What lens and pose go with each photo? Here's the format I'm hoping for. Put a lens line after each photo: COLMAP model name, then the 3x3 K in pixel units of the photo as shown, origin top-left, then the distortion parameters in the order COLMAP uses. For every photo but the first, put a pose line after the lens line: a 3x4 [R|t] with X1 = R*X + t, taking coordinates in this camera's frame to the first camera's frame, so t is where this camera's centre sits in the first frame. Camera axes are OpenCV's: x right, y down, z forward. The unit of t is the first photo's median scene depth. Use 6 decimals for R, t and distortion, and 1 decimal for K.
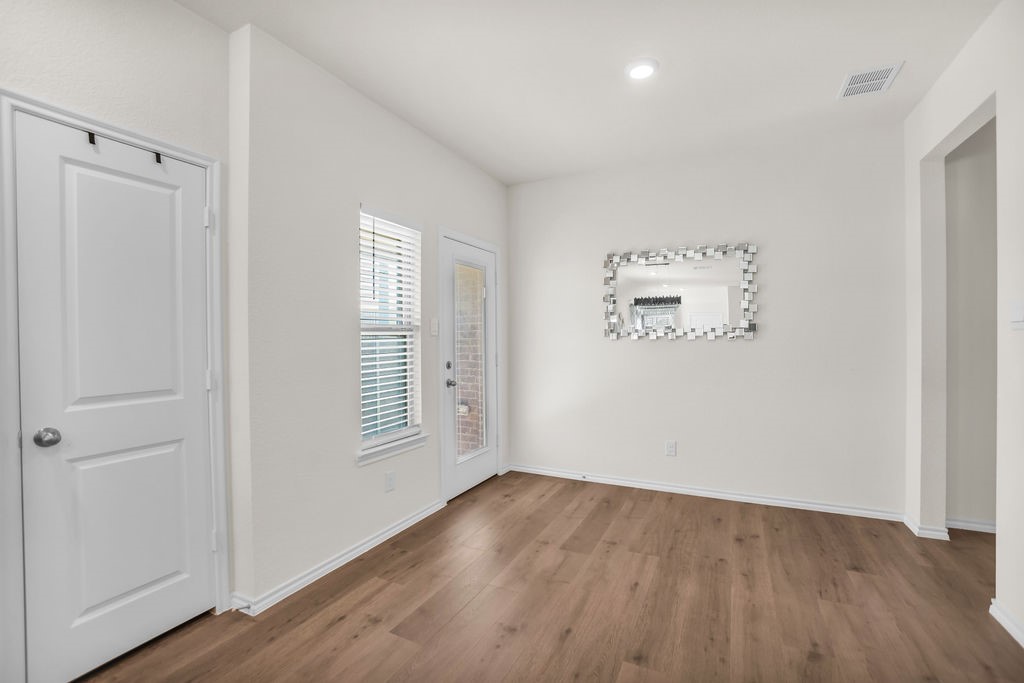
lens RADIAL K [[456.3, 0, 505.7], [0, 456.3, 340.4], [0, 0, 1]] dist [-0.067499, 0.026933]
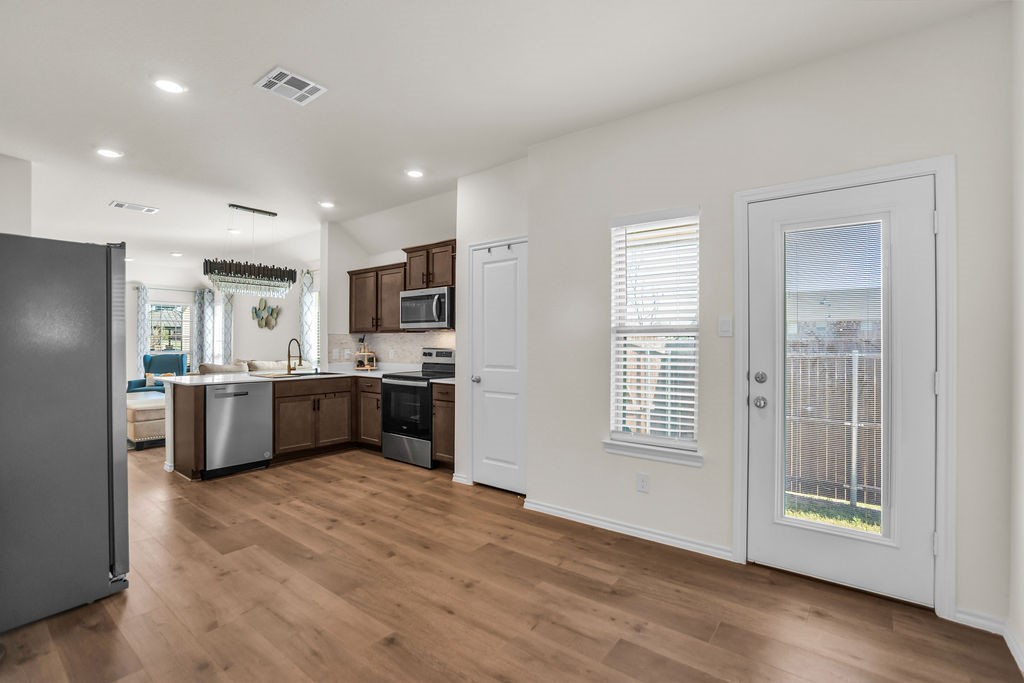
lens RADIAL K [[456.3, 0, 505.7], [0, 456.3, 340.4], [0, 0, 1]] dist [-0.067499, 0.026933]
pose [[-0.186902, 0.006901, -0.982354, 0.987403], [-0.006465, 0.999945, 0.008255, -0.013103], [0.982357, 0.007894, -0.186847, 1.117408]]
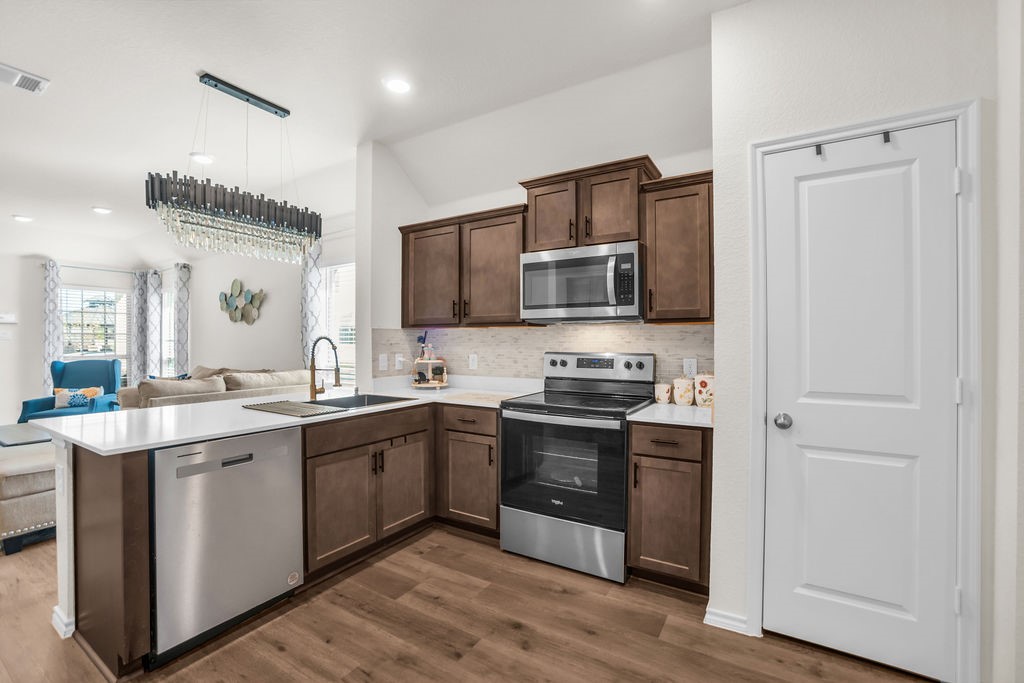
lens RADIAL K [[443.7, 0, 512.0], [0, 443.7, 341.5], [0, 0, 1]] dist [-0.063175, 0.020632]
pose [[-0.078495, 0.012495, -0.996836, 0.117136], [-0.006085, 0.999897, 0.013013, -0.002272], [0.996896, 0.007087, -0.078411, 0.249419]]
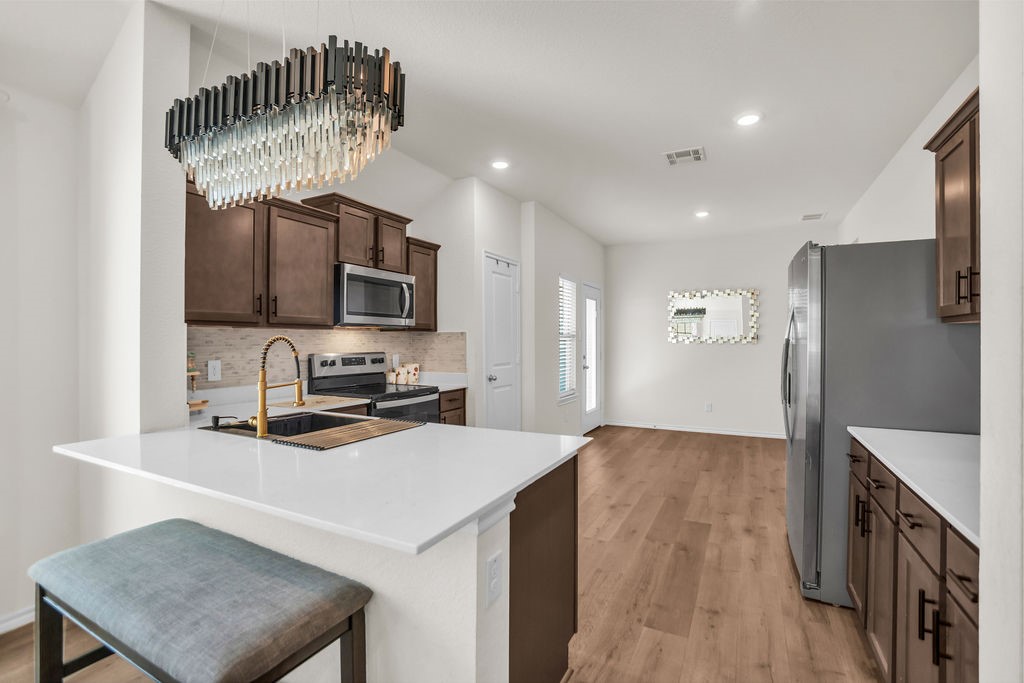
lens RADIAL K [[465.7, 0, 496.9], [0, 465.7, 343.5], [0, 0, 1]] dist [-0.072666, 0.000069]
pose [[0.999542, 0.007040, -0.029424, -0.634439], [-0.007134, 0.999970, -0.003112, 0.014731], [0.029401, 0.003320, 0.999562, -1.244980]]
